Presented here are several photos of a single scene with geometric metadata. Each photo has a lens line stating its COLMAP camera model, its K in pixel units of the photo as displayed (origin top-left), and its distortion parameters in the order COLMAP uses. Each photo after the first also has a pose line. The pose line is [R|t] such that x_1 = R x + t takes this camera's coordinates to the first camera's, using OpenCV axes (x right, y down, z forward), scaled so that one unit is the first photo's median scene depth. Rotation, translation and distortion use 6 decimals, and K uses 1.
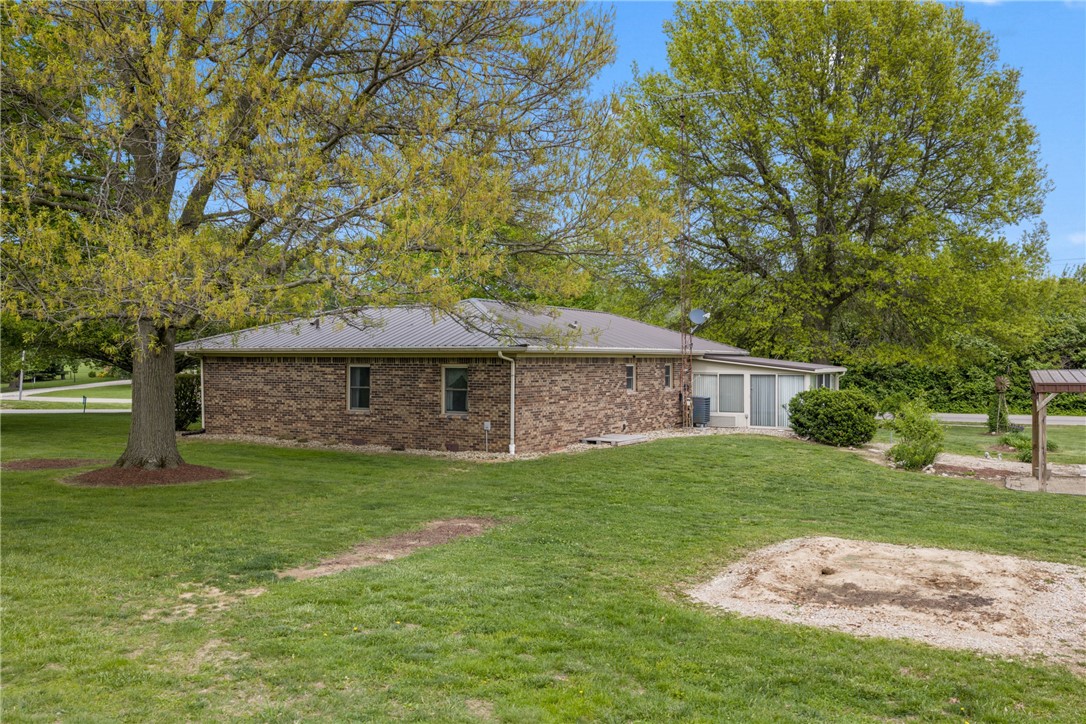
lens RADIAL K [[906.5, 0, 543.0], [0, 906.5, 362.0], [0, 0, 1]] dist [-0.001030, -0.004002]
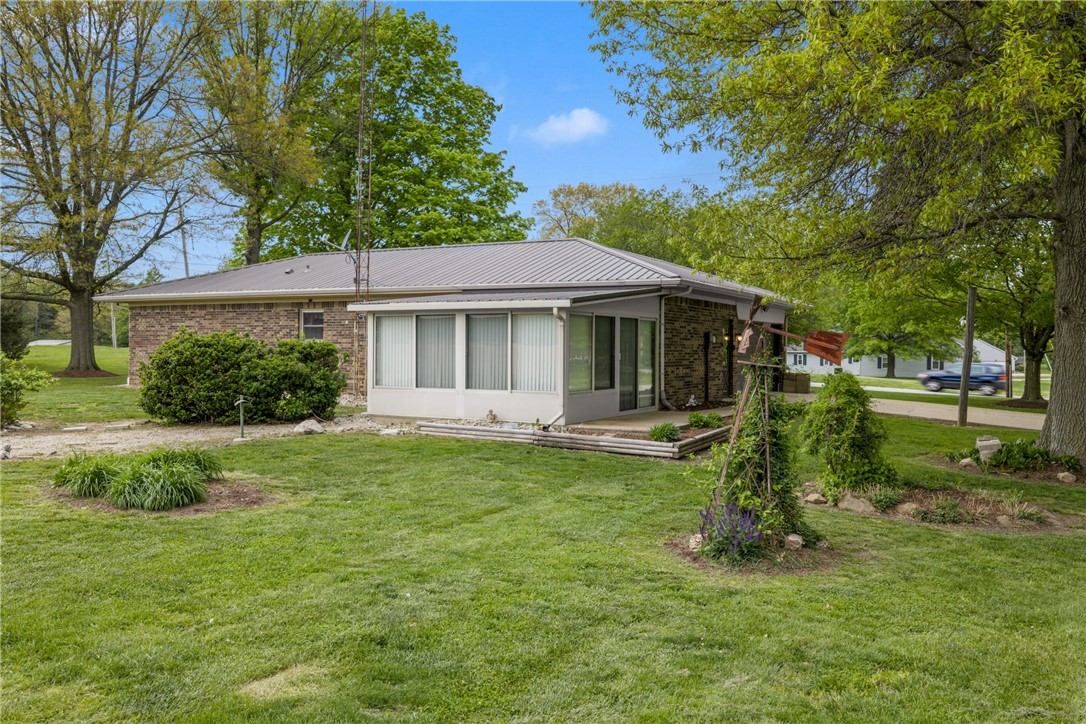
lens RADIAL K [[996.3, 0, 543.0], [0, 996.3, 362.0], [0, 0, 1]] dist [-0.003080, -0.003772]
pose [[0.001348, 0.001587, -0.999998, 1.158572], [-0.016561, 0.999862, 0.001564, 0.051775], [0.999862, 0.016559, 0.001374, 1.384364]]
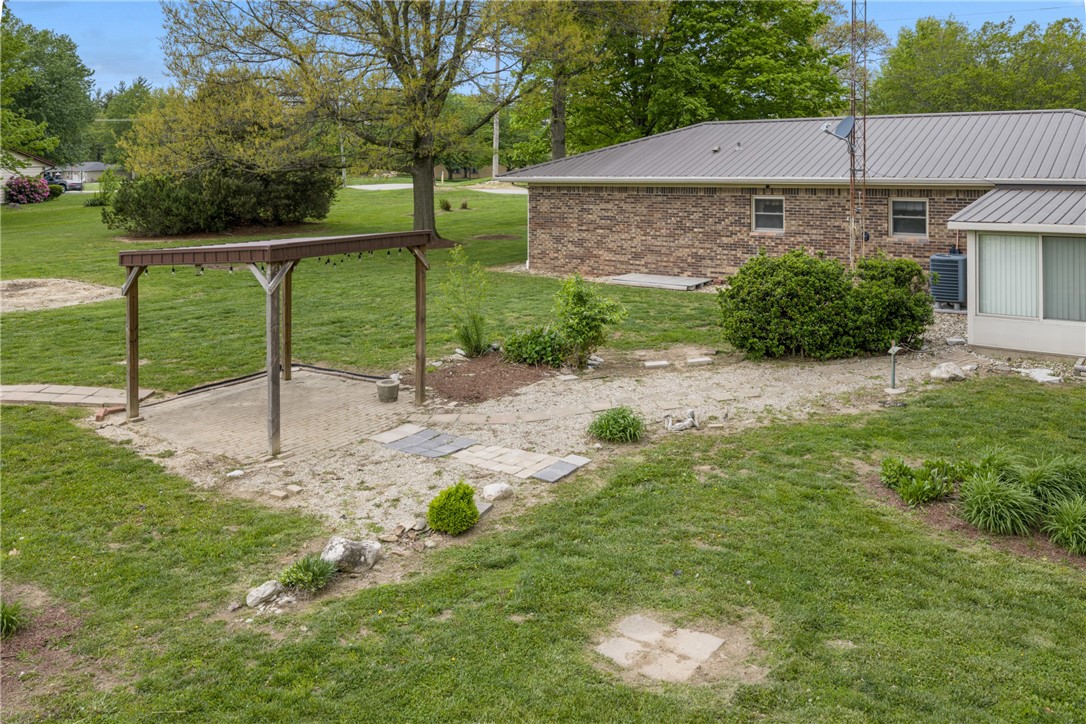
lens RADIAL K [[906.5, 0, 543.0], [0, 906.5, 362.0], [0, 0, 1]] dist [-0.001030, -0.004002]
pose [[-0.077048, 0.216000, -0.973349, 1.025721], [0.003971, 0.976309, 0.216342, -0.032022], [0.997019, 0.012803, -0.076081, 0.991705]]
